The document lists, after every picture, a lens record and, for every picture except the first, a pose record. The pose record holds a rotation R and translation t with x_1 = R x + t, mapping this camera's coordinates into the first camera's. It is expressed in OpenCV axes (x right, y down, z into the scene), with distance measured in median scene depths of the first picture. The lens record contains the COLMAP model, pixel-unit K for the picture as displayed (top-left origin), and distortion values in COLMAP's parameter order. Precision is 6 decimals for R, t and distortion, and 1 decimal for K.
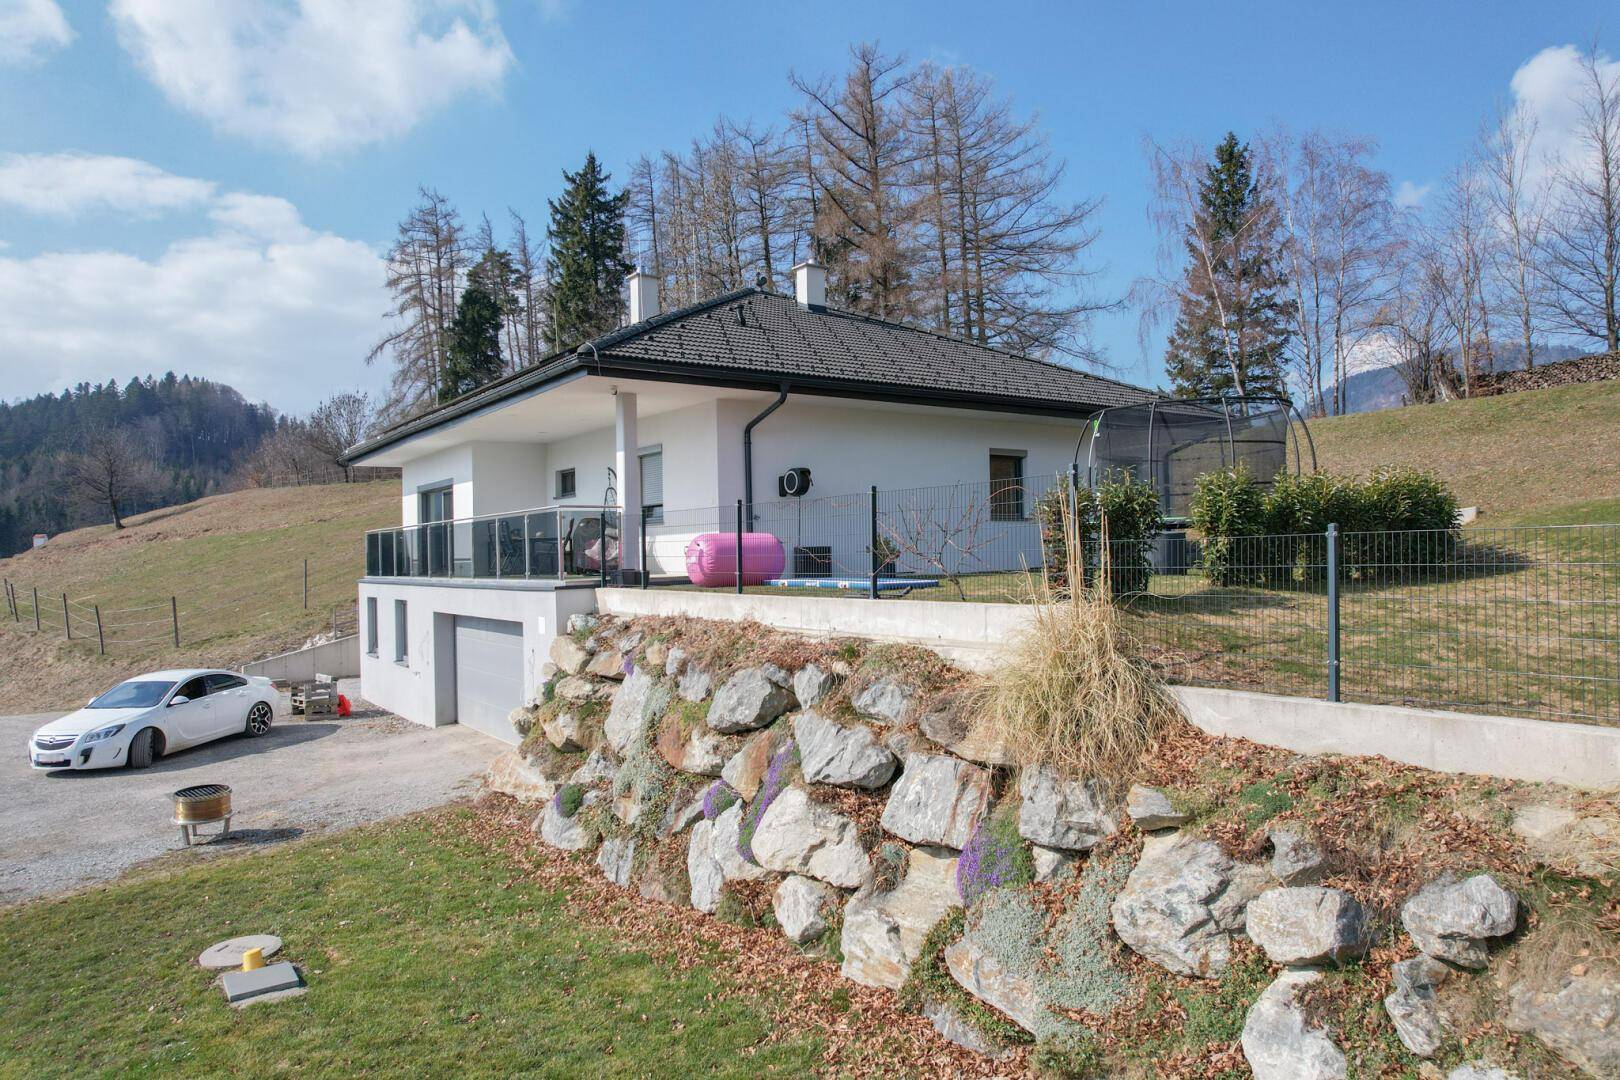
lens RADIAL K [[1025.6, 0, 792.8], [0, 1025.6, 537.5], [0, 0, 1]] dist [0.000577, 0.009268]
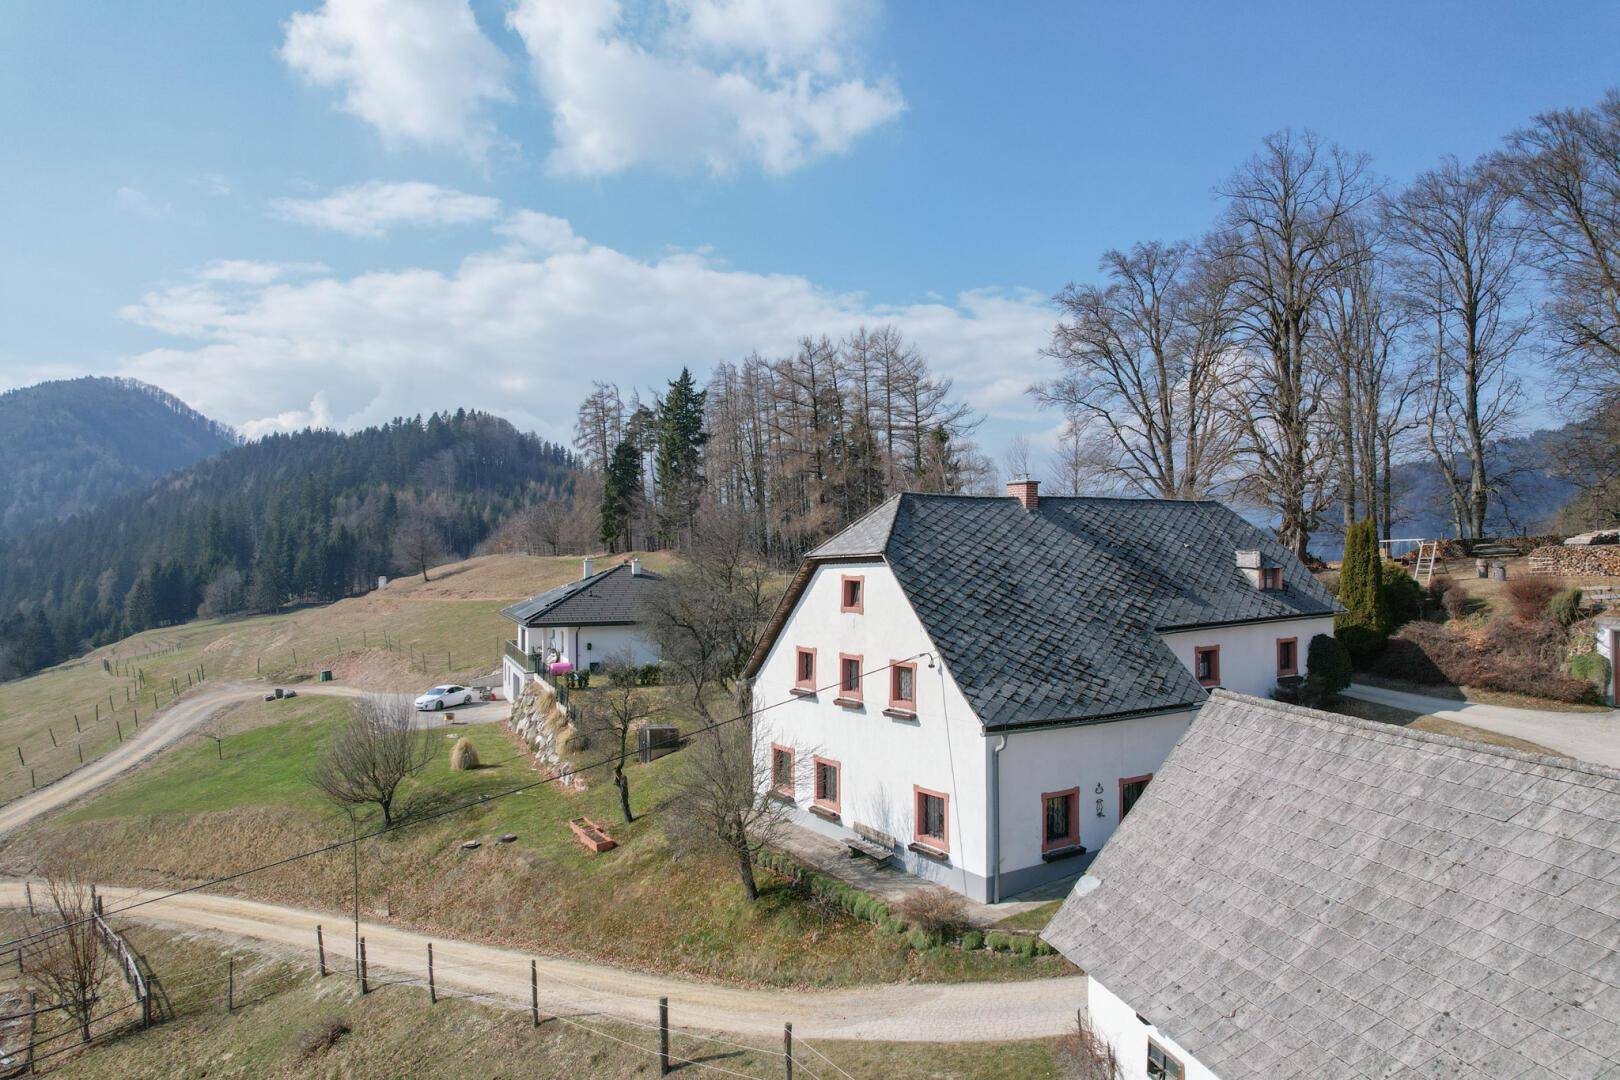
lens RADIAL K [[1039.8, 0, 806.4], [0, 1039.8, 537.1], [0, 0, 1]] dist [-0.063270, 0.045371]
pose [[0.975422, 0.016794, -0.219704, 0.370104], [-0.017392, 0.999848, -0.000790, -0.106709], [0.219657, 0.004591, 0.975566, -0.589421]]
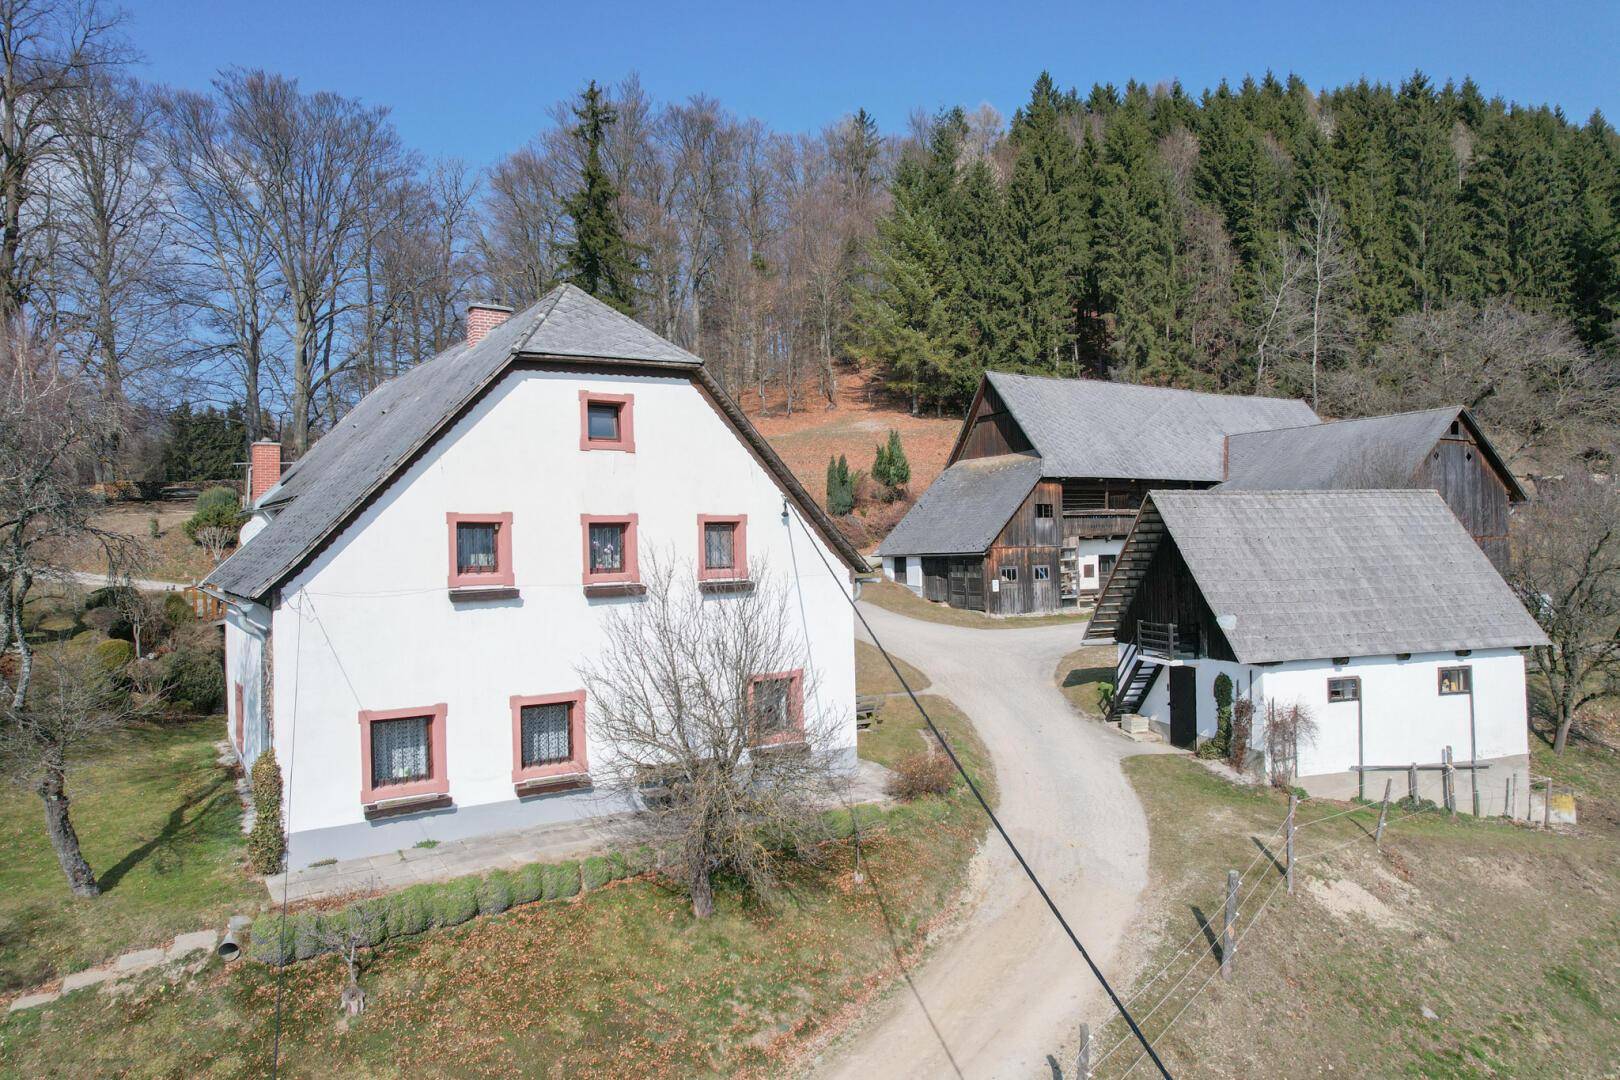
lens RADIAL K [[1039.8, 0, 811.4], [0, 1039.8, 531.8], [0, 0, 1]] dist [-0.063270, 0.045371]
pose [[0.185947, 0.032141, 0.982034, 0.064910], [0.001822, 0.999452, -0.033056, -0.050867], [-0.982558, 0.007936, 0.185786, -0.301783]]
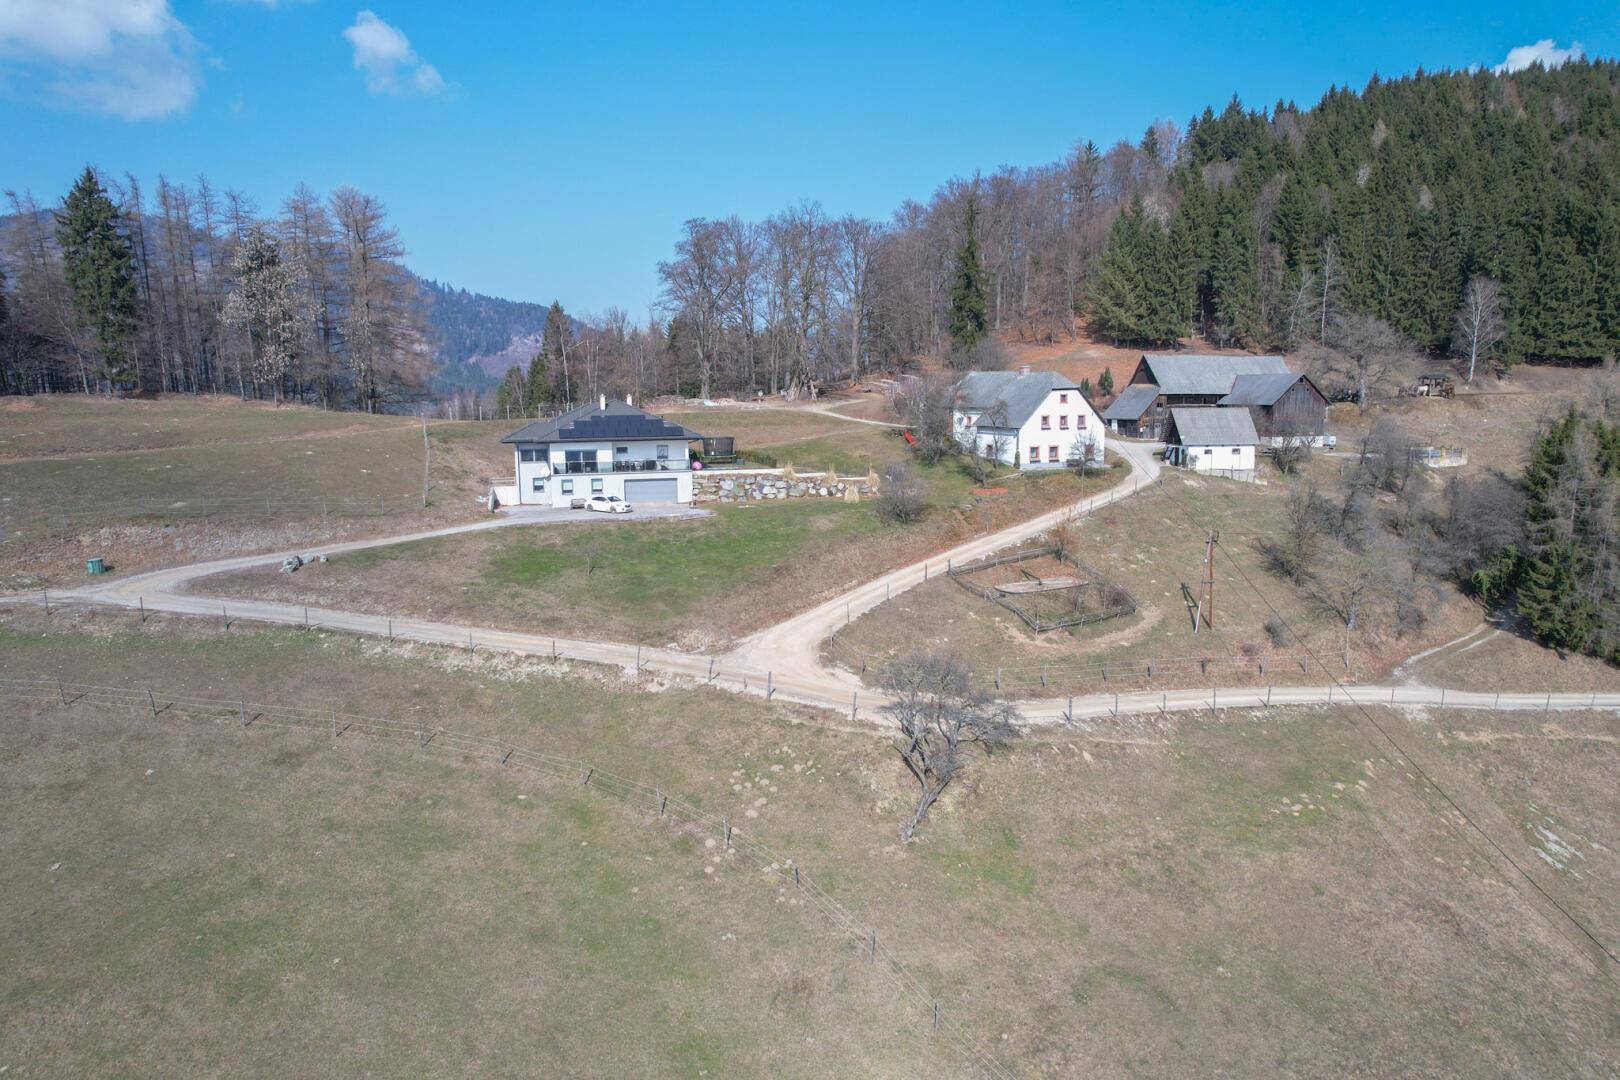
lens RADIAL K [[1039.8, 0, 804.6], [0, 1039.8, 548.2], [0, 0, 1]] dist [-0.063270, 0.045371]
pose [[0.358949, -0.118680, 0.925781, -1.190602], [-0.007622, 0.991477, 0.130057, -0.064140], [-0.933326, -0.053741, 0.354985, -0.393032]]
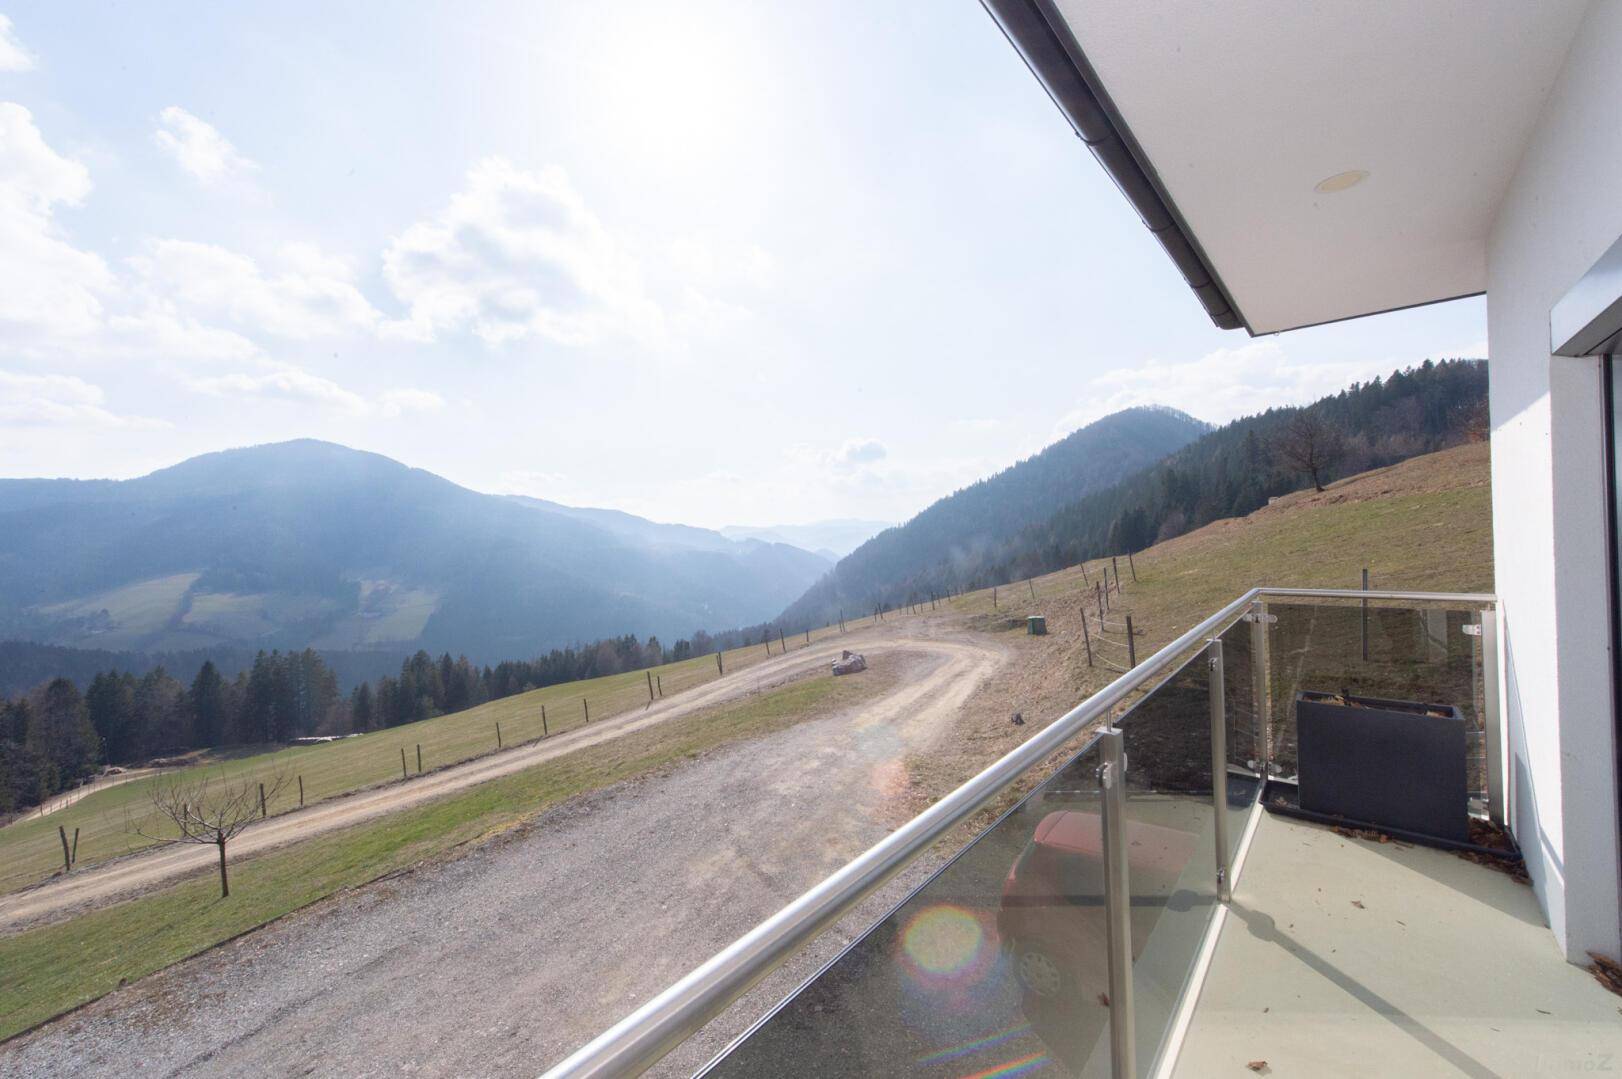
lens RADIAL K [[618.7, 0, 799.1], [0, 618.7, 538.1], [0, 0, 1]] dist [0.002779, -0.000588]
pose [[0.224391, 0.028629, -0.974079, -0.133553], [0.042539, 0.998328, 0.039142, -0.014265], [0.973570, -0.050219, 0.222798, 0.332822]]
